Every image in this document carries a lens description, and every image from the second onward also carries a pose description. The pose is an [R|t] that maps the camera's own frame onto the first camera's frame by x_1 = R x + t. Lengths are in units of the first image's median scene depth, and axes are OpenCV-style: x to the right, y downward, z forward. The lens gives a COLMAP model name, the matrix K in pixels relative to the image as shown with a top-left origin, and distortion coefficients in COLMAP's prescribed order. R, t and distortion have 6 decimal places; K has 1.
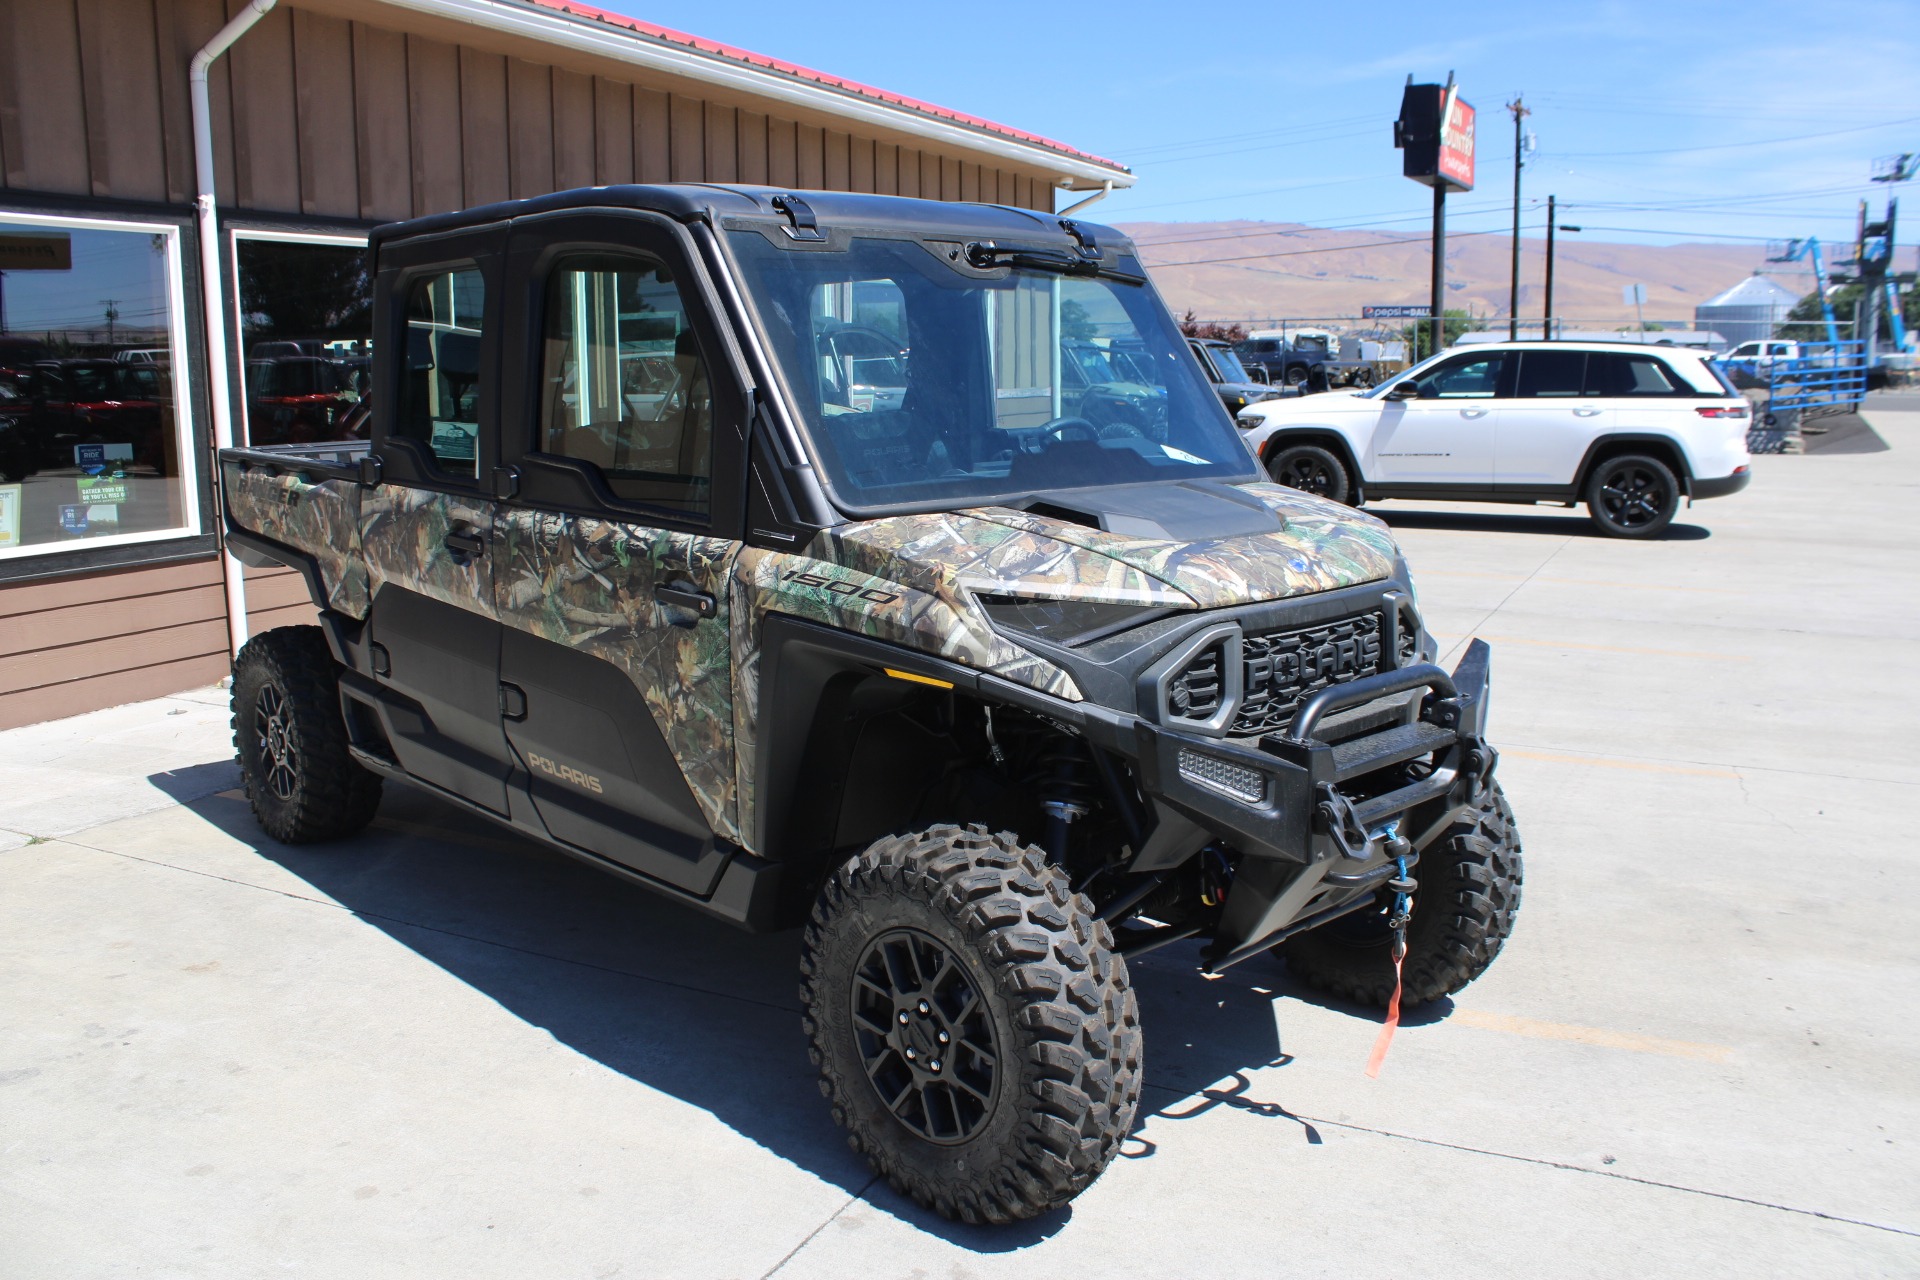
lens RADIAL K [[1587.1, 0, 961.7], [0, 1587.1, 640.2], [0, 0, 1]] dist [-0.155675, 0.125375]
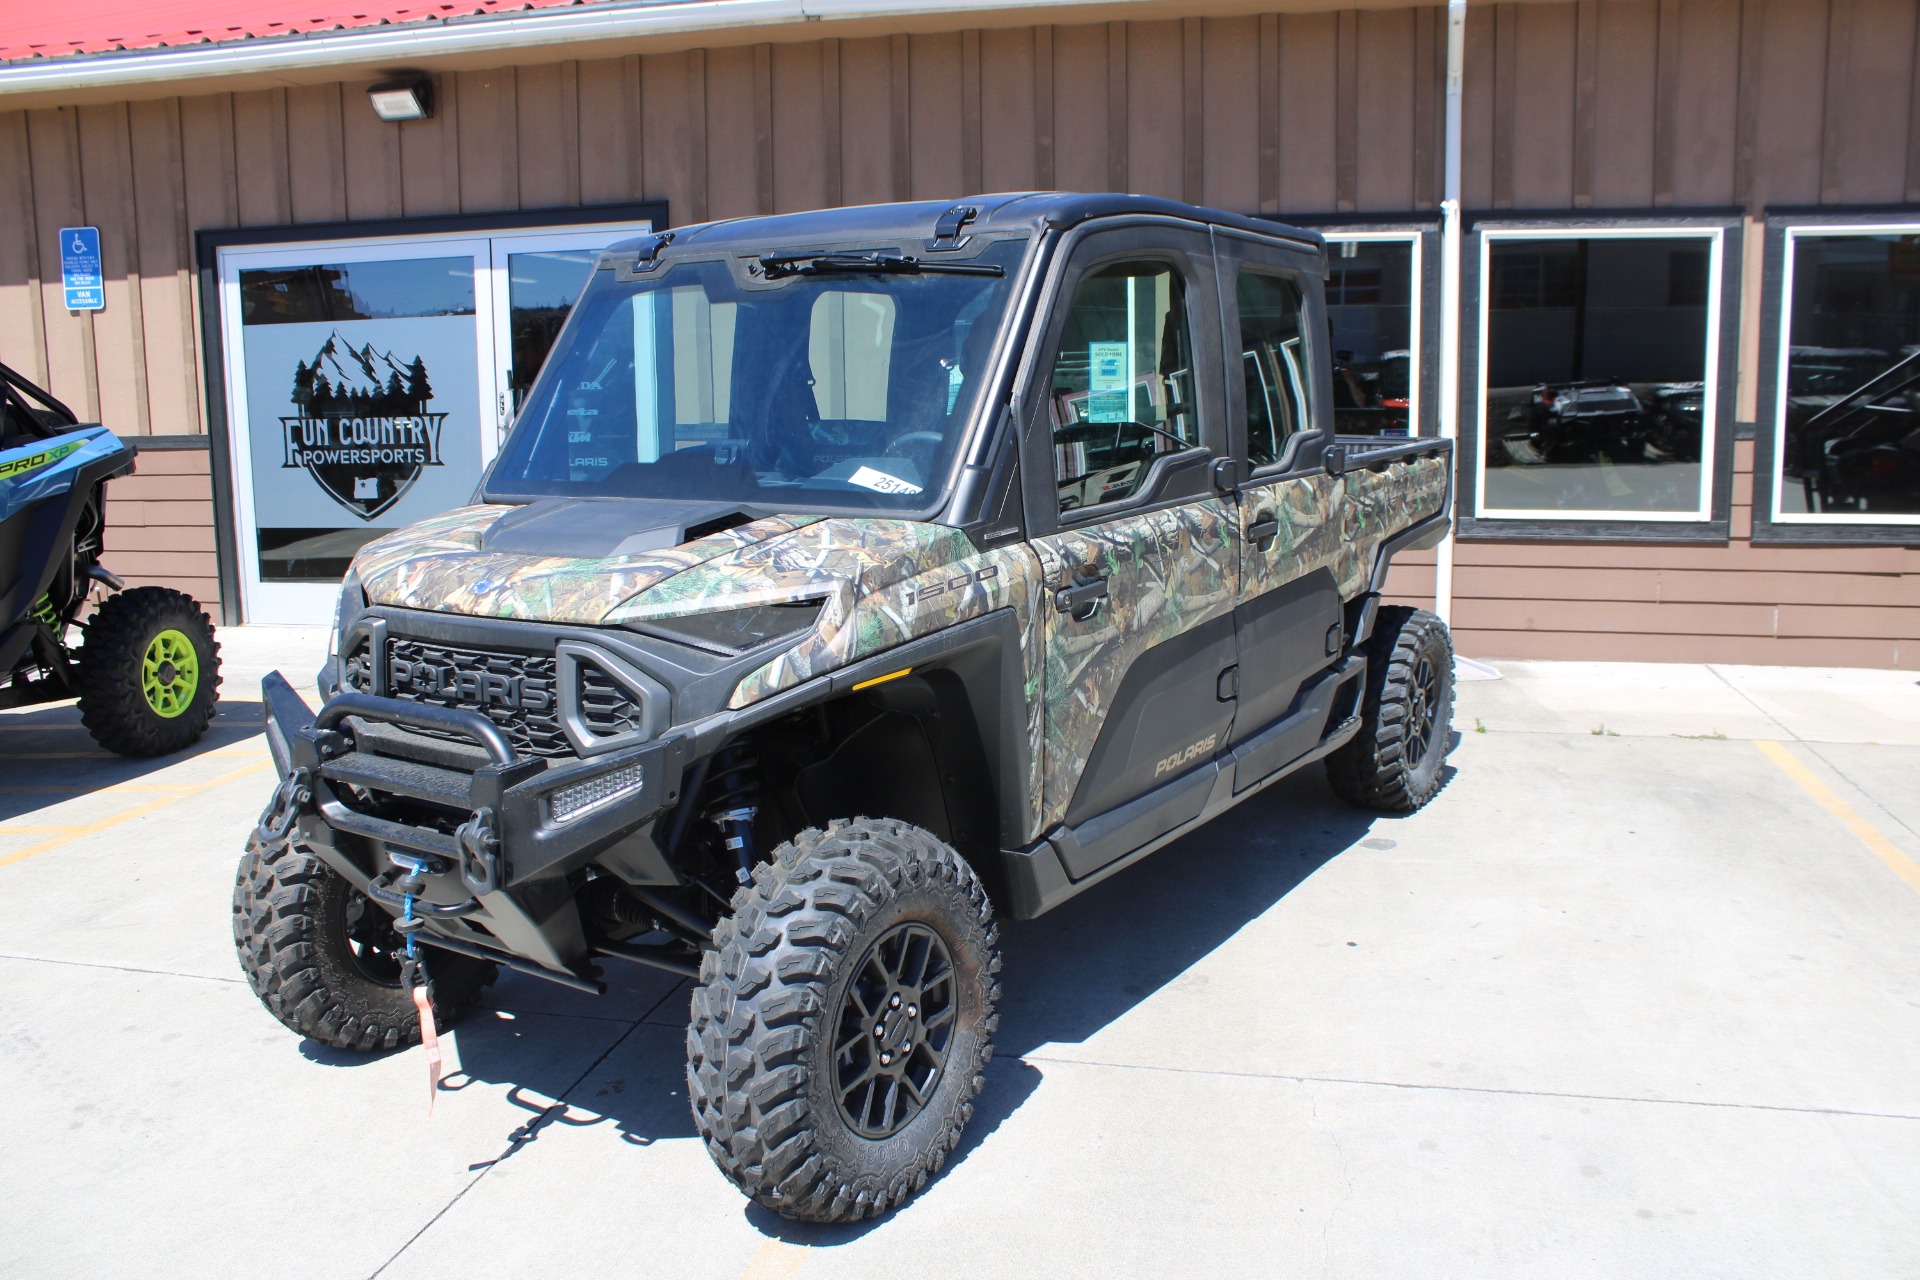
lens RADIAL K [[1587.1, 0, 967.1], [0, 1587.1, 636.9], [0, 0, 1]] dist [-0.155675, 0.125375]
pose [[0.241500, 0.161884, -0.956803, 1.014803], [-0.155996, 0.979640, 0.126374, -0.154975], [0.957780, 0.118738, 0.261836, 0.860932]]
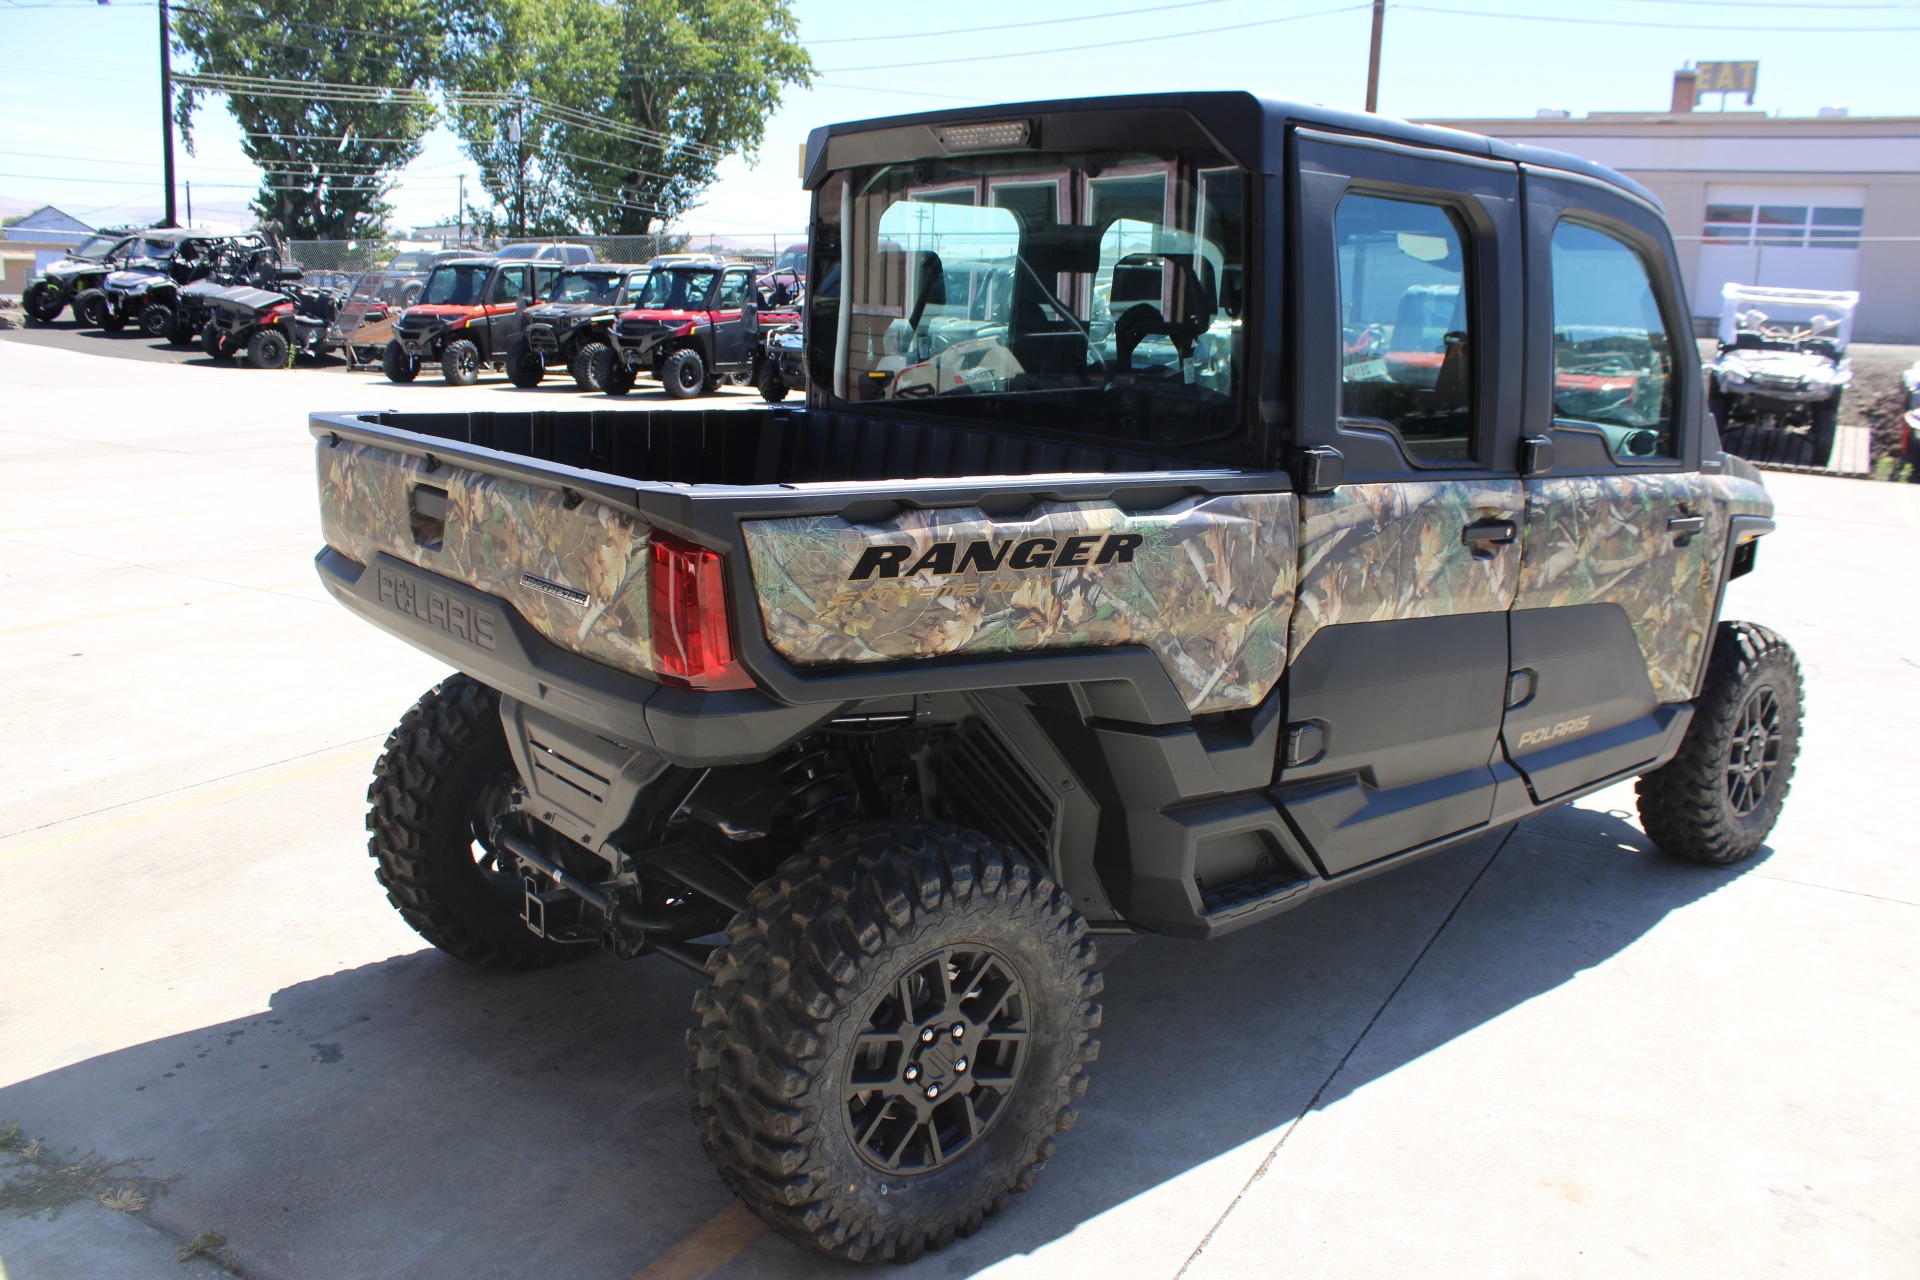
lens RADIAL K [[1587.1, 0, 954.3], [0, 1587.1, 641.2], [0, 0, 1]] dist [-0.155675, 0.125375]
pose [[0.056455, -0.207088, 0.976692, -1.248434], [0.136149, 0.970711, 0.197950, -0.225715], [-0.989078, 0.121800, 0.082996, 1.292948]]
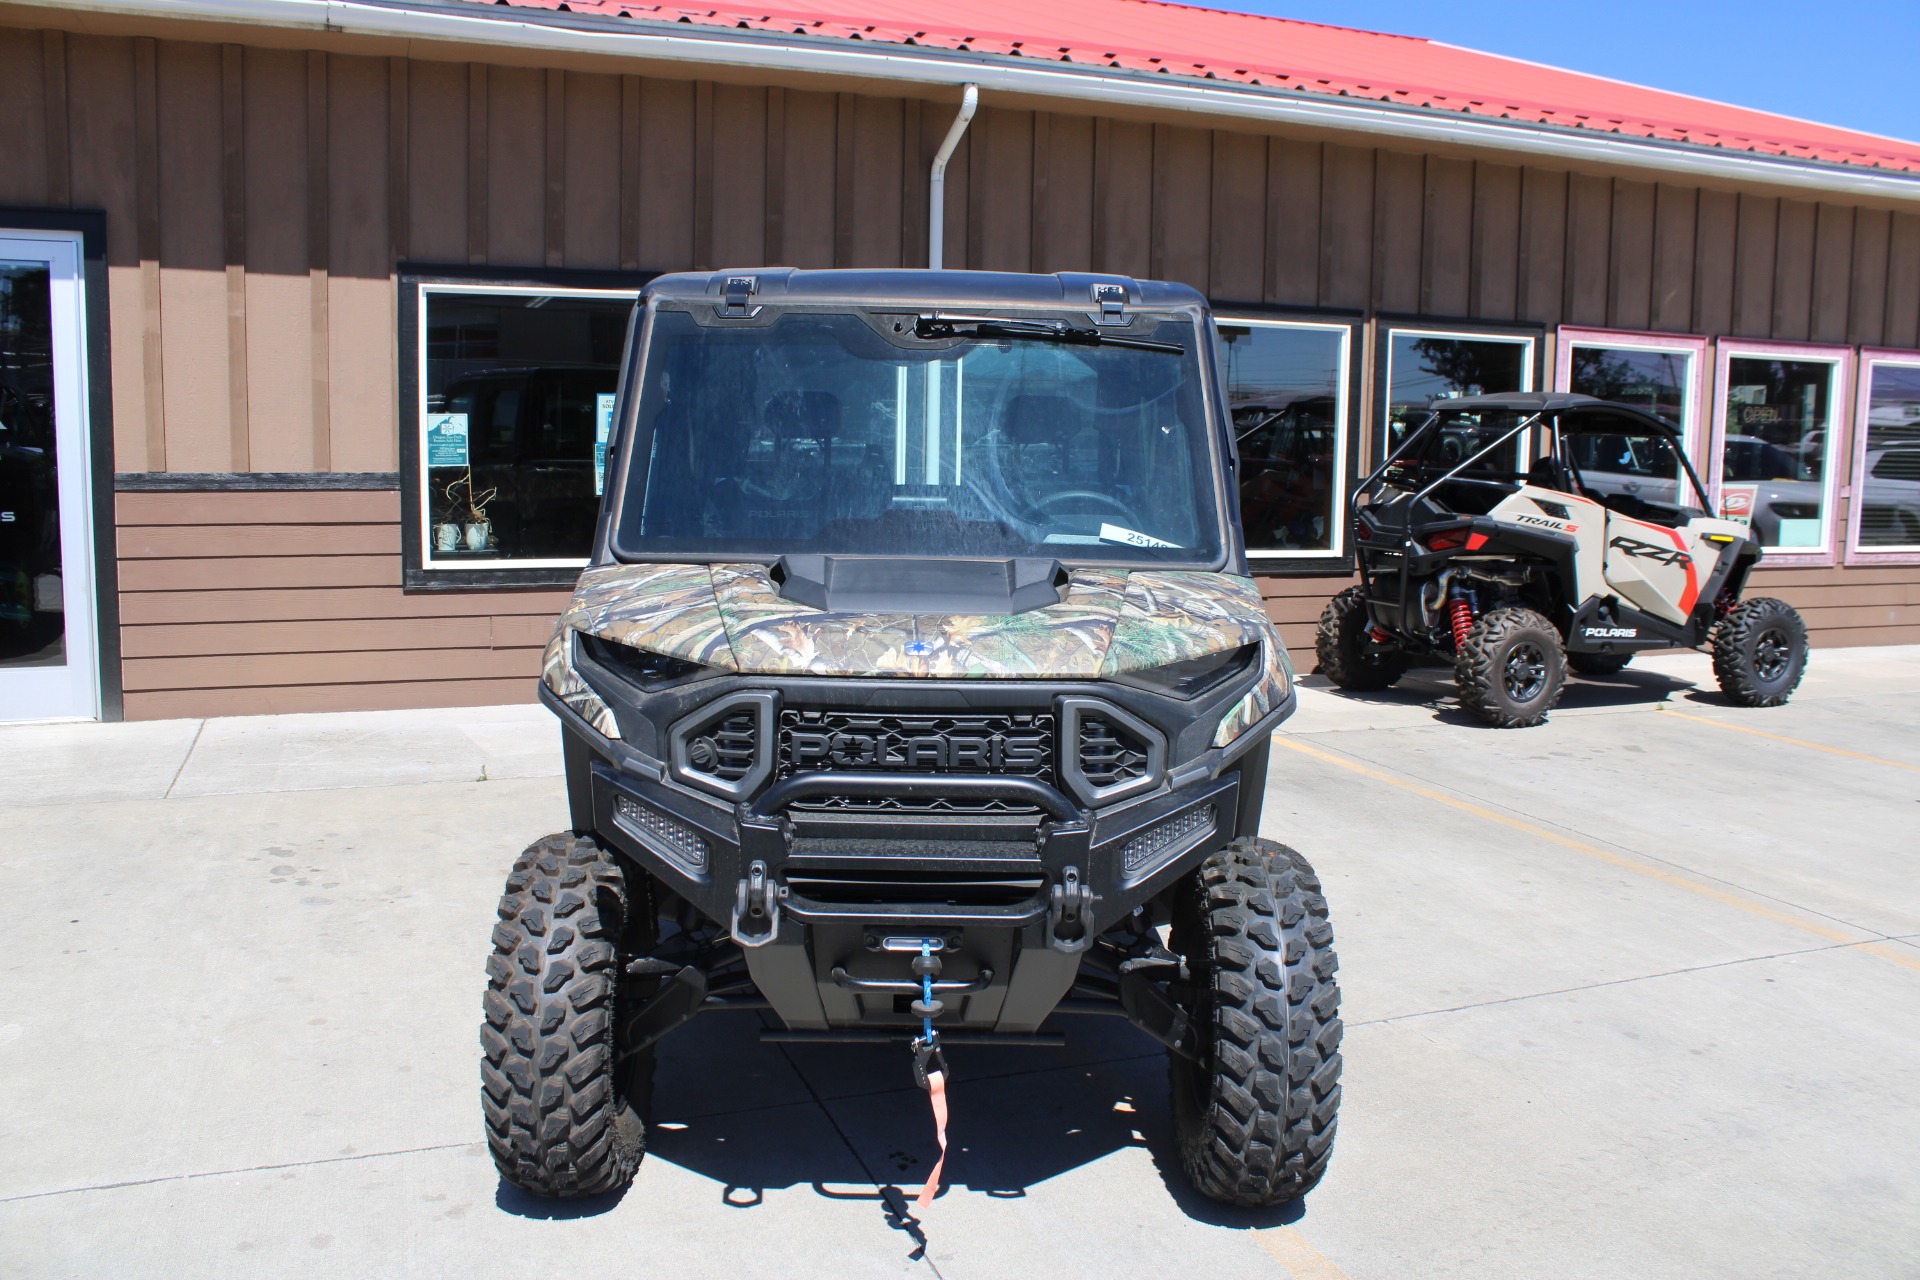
lens RADIAL K [[1587.1, 0, 959.4], [0, 1587.1, 630.4], [0, 0, 1]] dist [-0.155675, 0.125375]
pose [[0.740604, 0.106783, -0.663403, 0.711937], [-0.139791, 0.990175, 0.003322, -0.053245], [0.657240, 0.090277, 0.748255, 0.253851]]
